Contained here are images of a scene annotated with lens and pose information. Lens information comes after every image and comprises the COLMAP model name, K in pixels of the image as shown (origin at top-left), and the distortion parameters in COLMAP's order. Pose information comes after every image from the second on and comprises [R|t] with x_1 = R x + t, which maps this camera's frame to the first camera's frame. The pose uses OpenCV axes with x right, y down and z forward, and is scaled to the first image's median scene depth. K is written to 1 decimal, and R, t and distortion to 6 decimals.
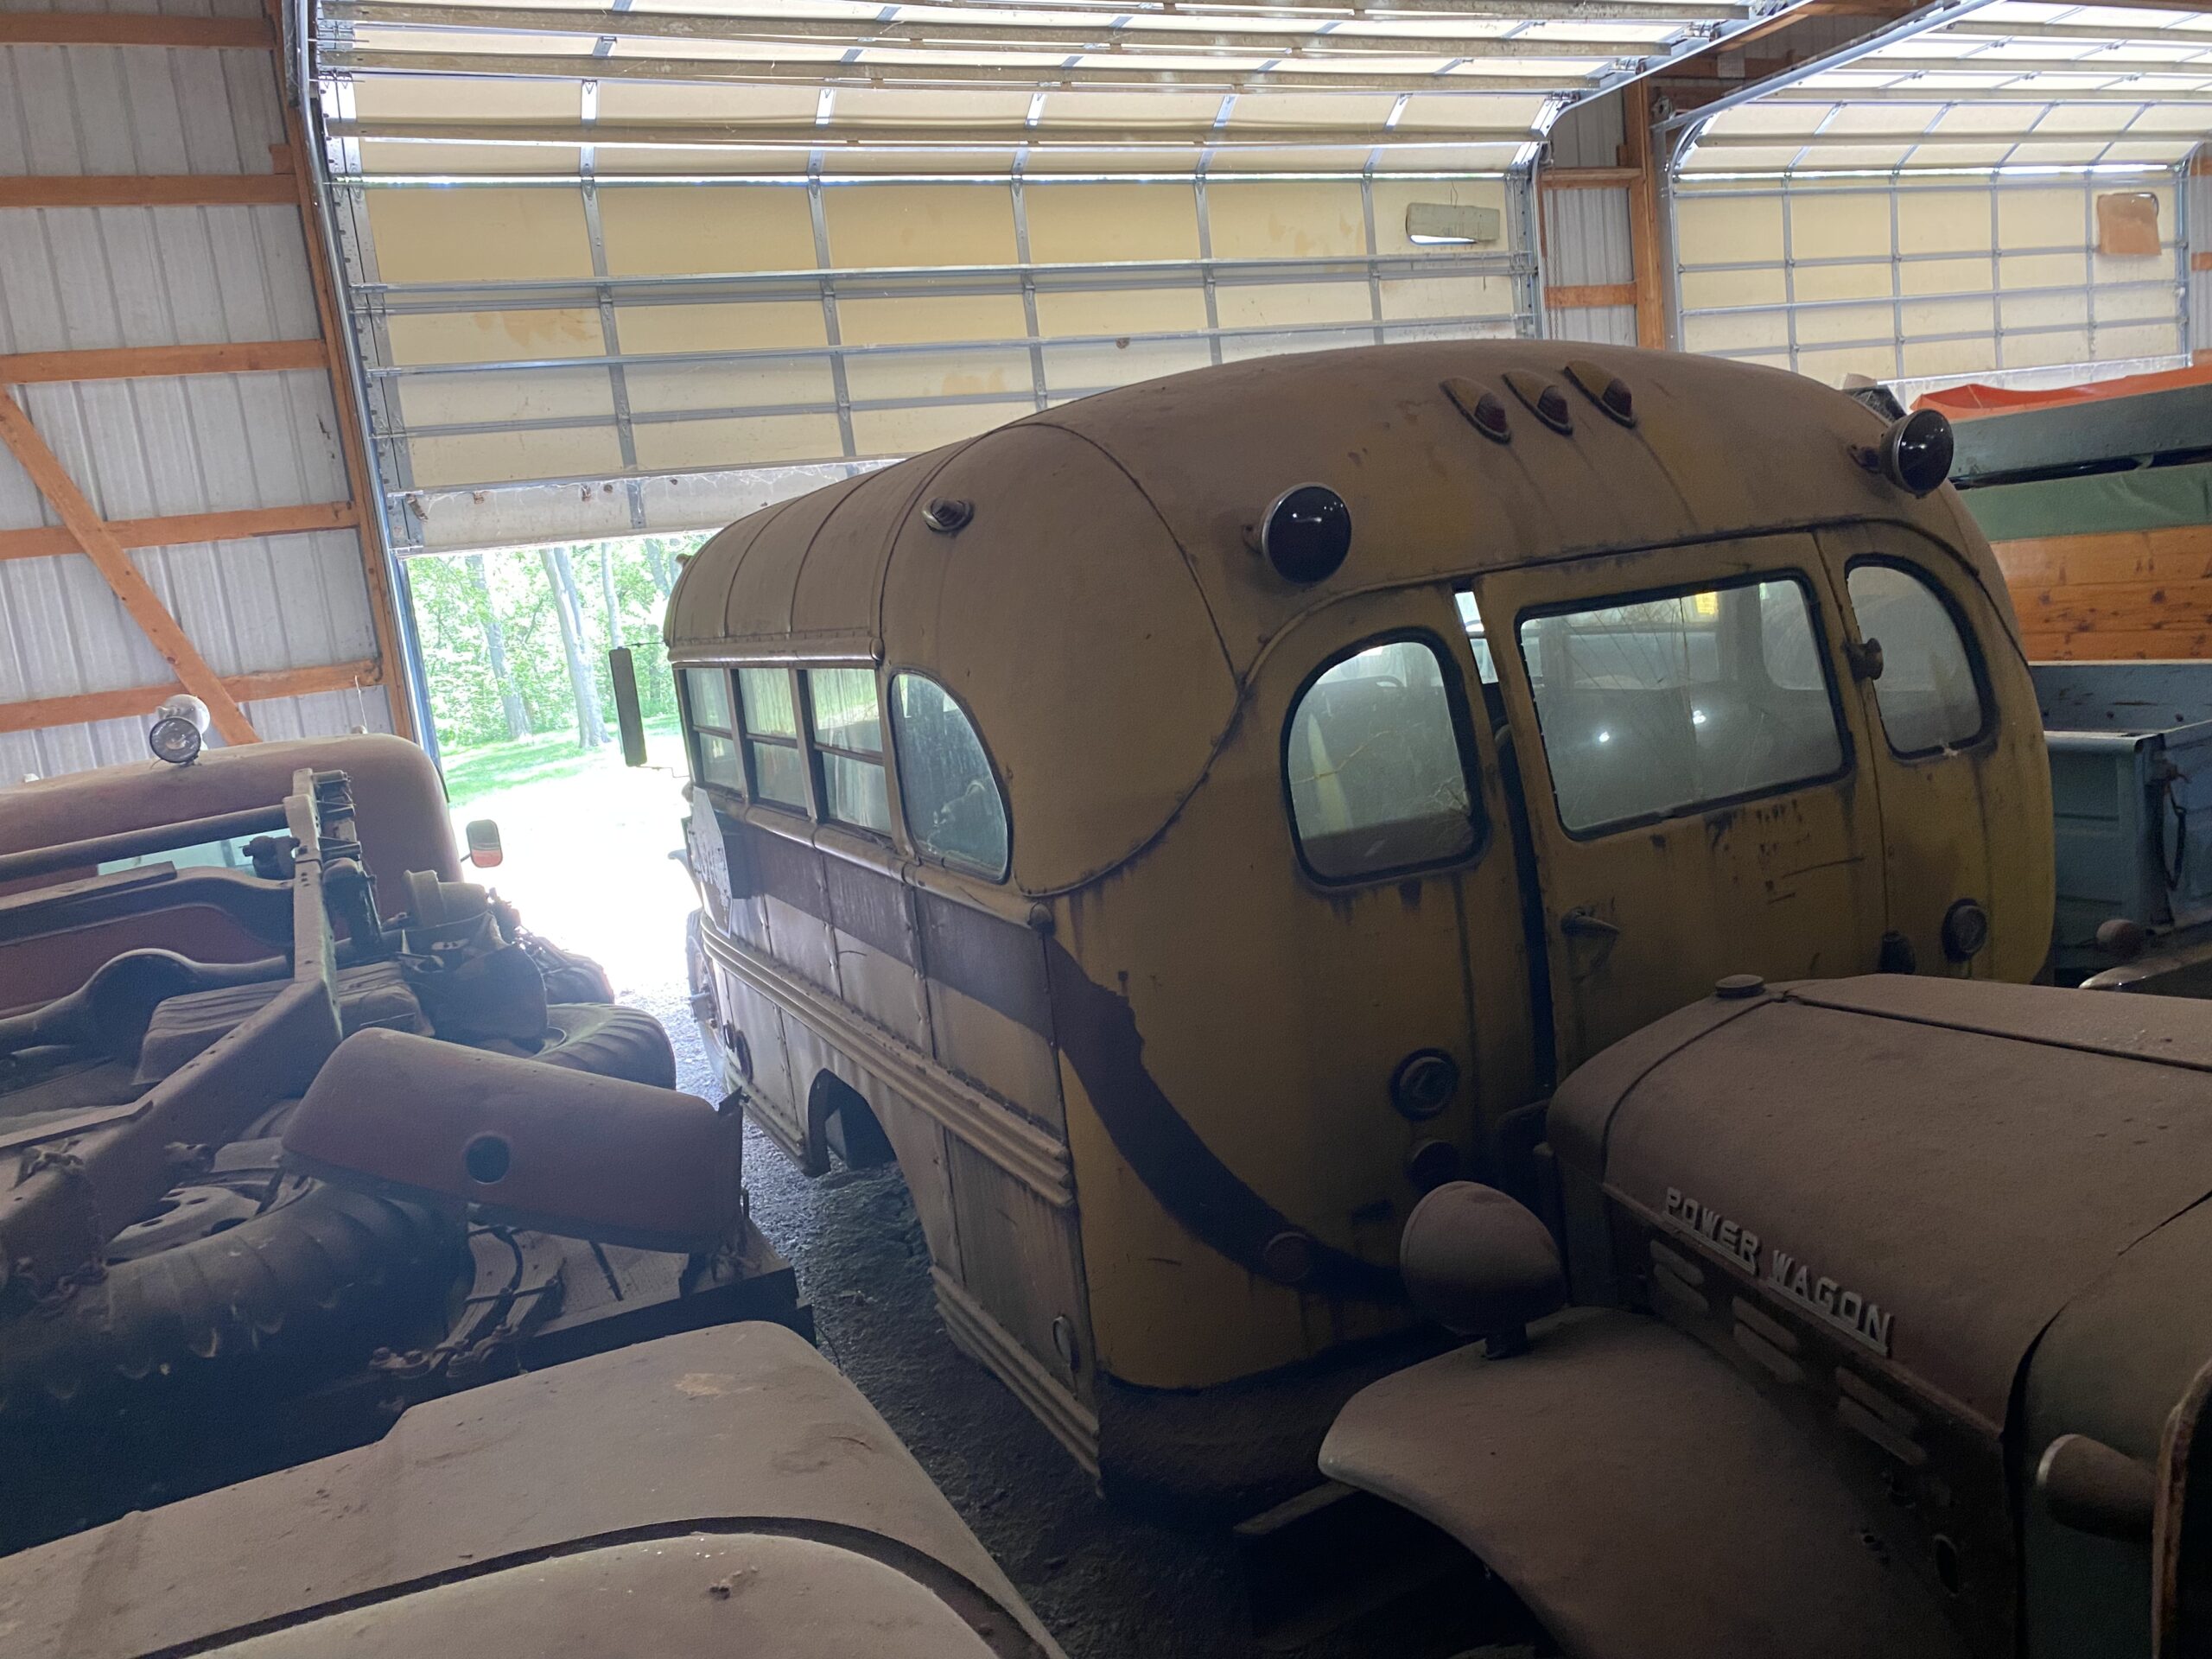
lens RADIAL K [[1685.8, 0, 1109.7], [0, 1685.8, 844.4], [0, 0, 1]] dist [0.034665, -0.030218]
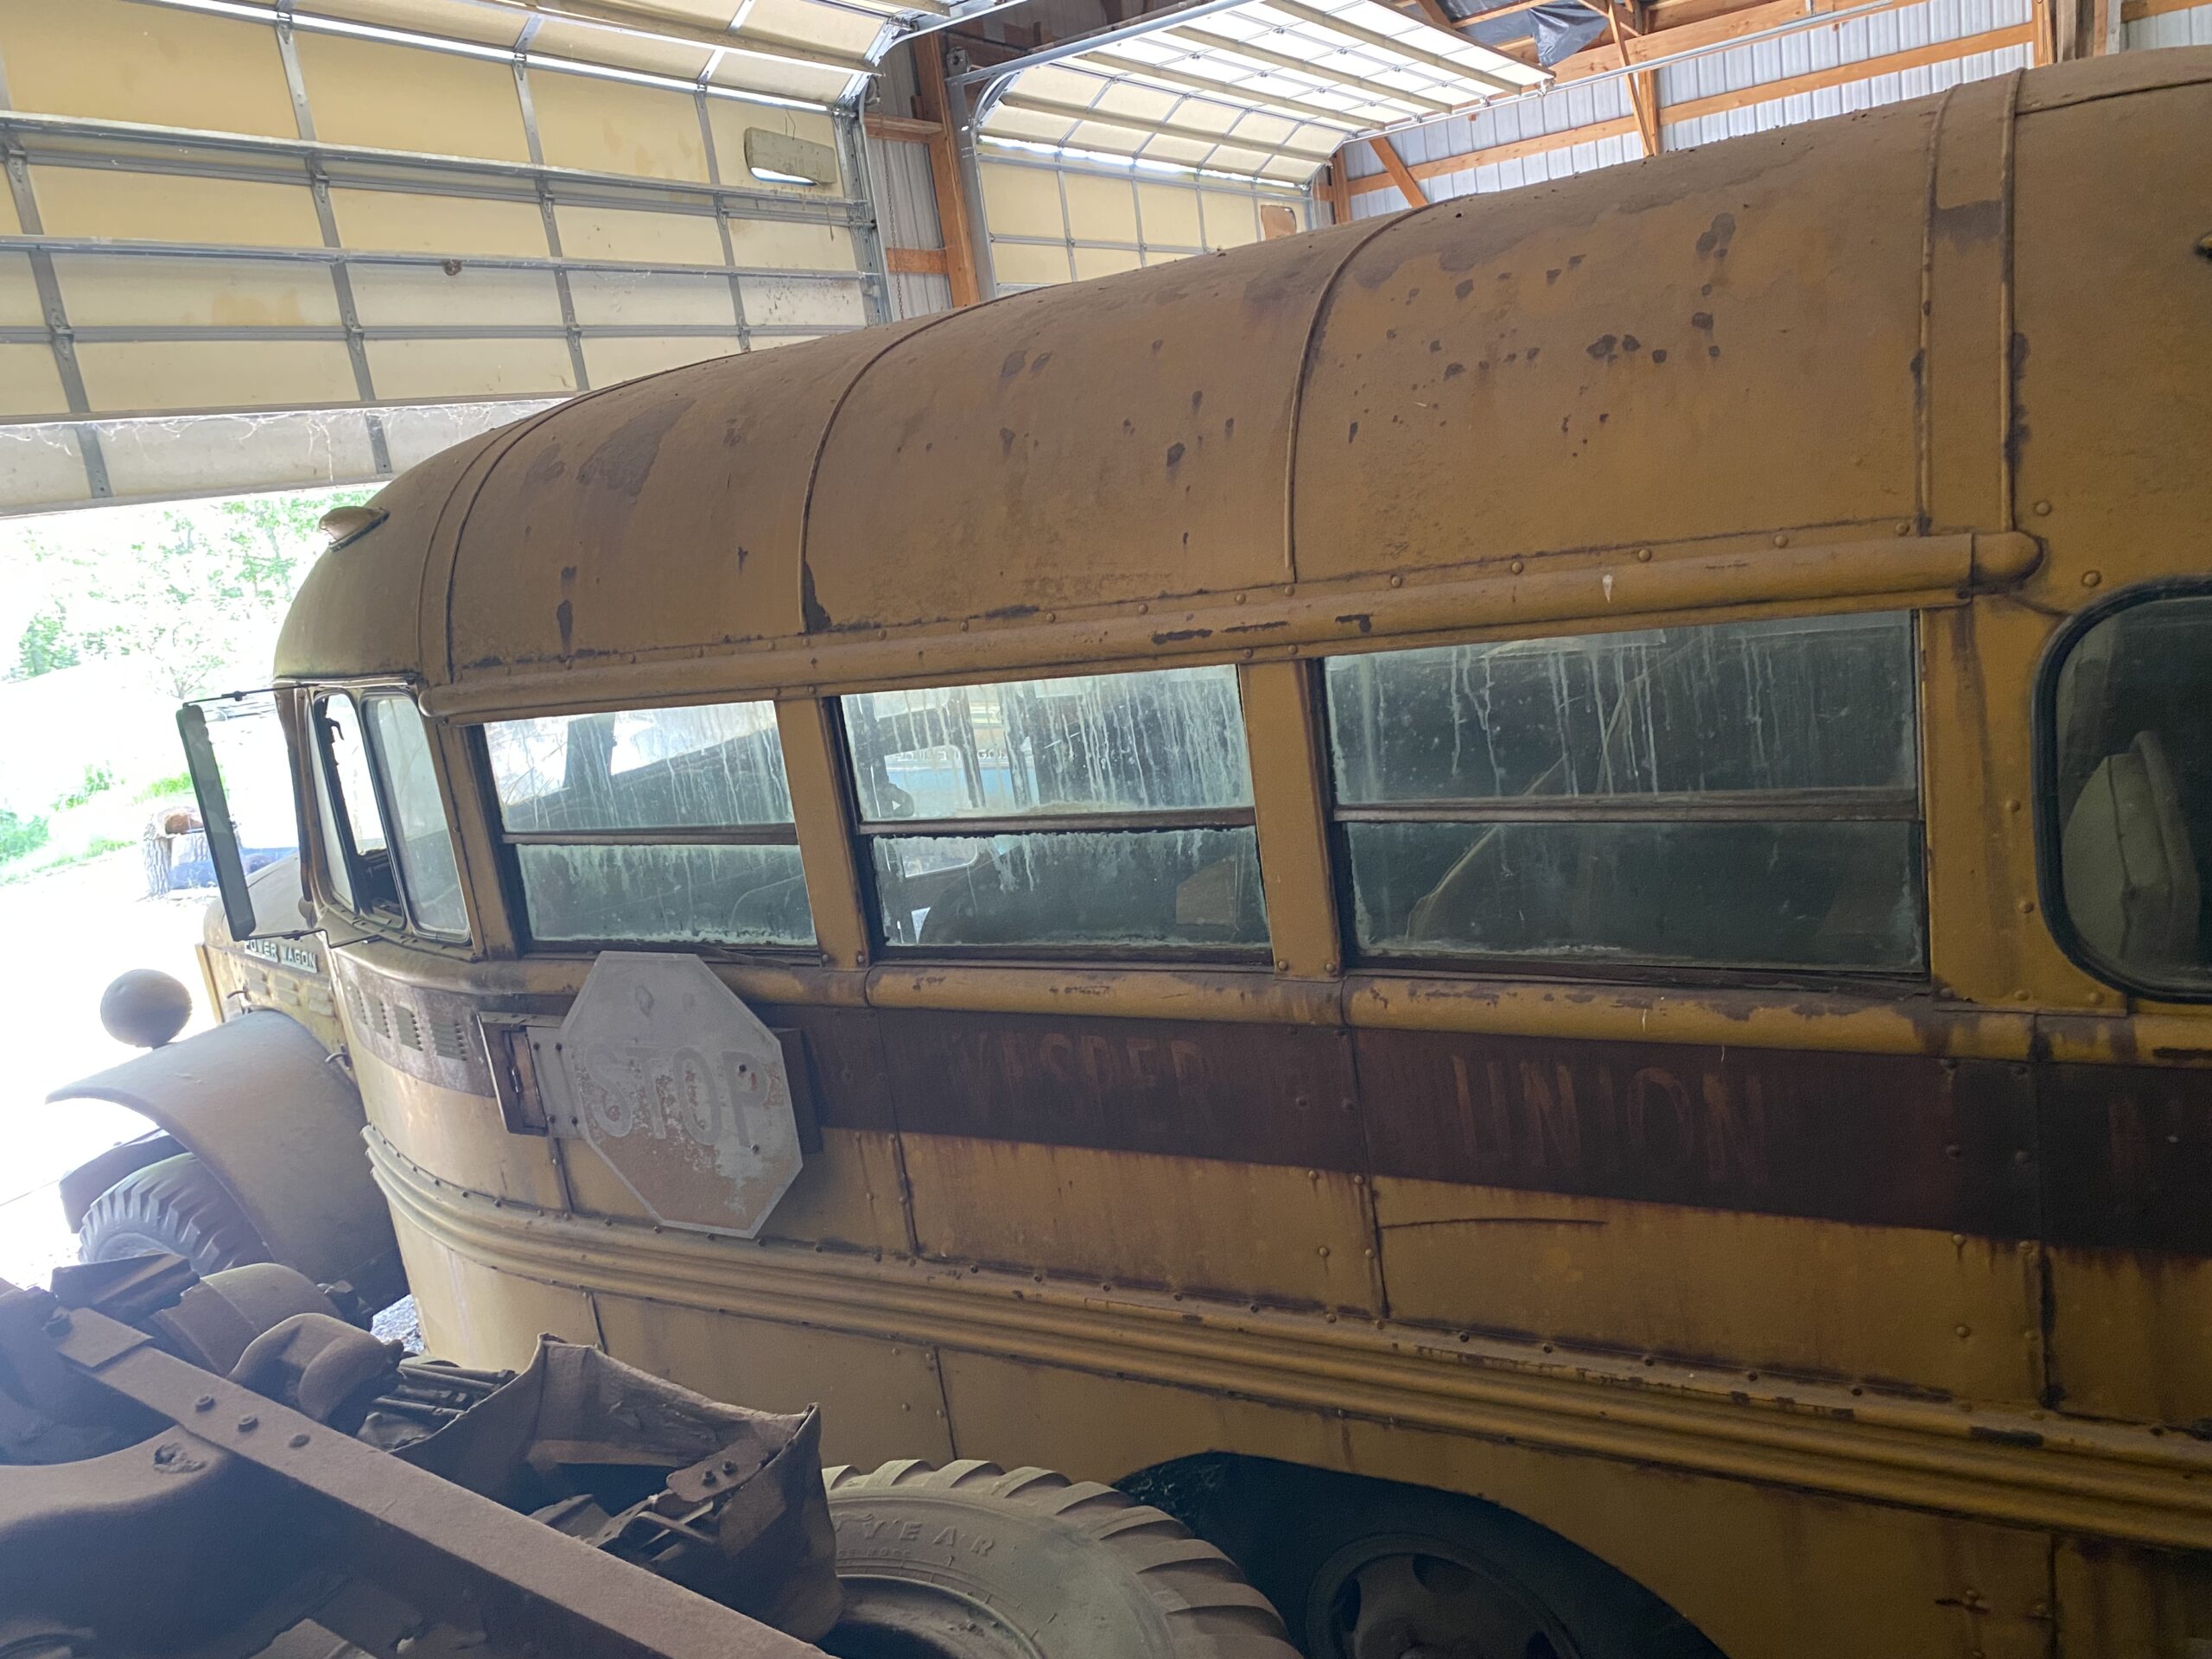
lens RADIAL K [[1670.0, 0, 1078.1], [0, 1670.0, 857.0], [0, 0, 1]] dist [0.054218, -0.088307]
pose [[0.828309, -0.133904, 0.544034, -0.352084], [0.141048, 0.989583, 0.028819, -0.049207], [-0.542226, 0.052864, 0.838568, 0.458081]]
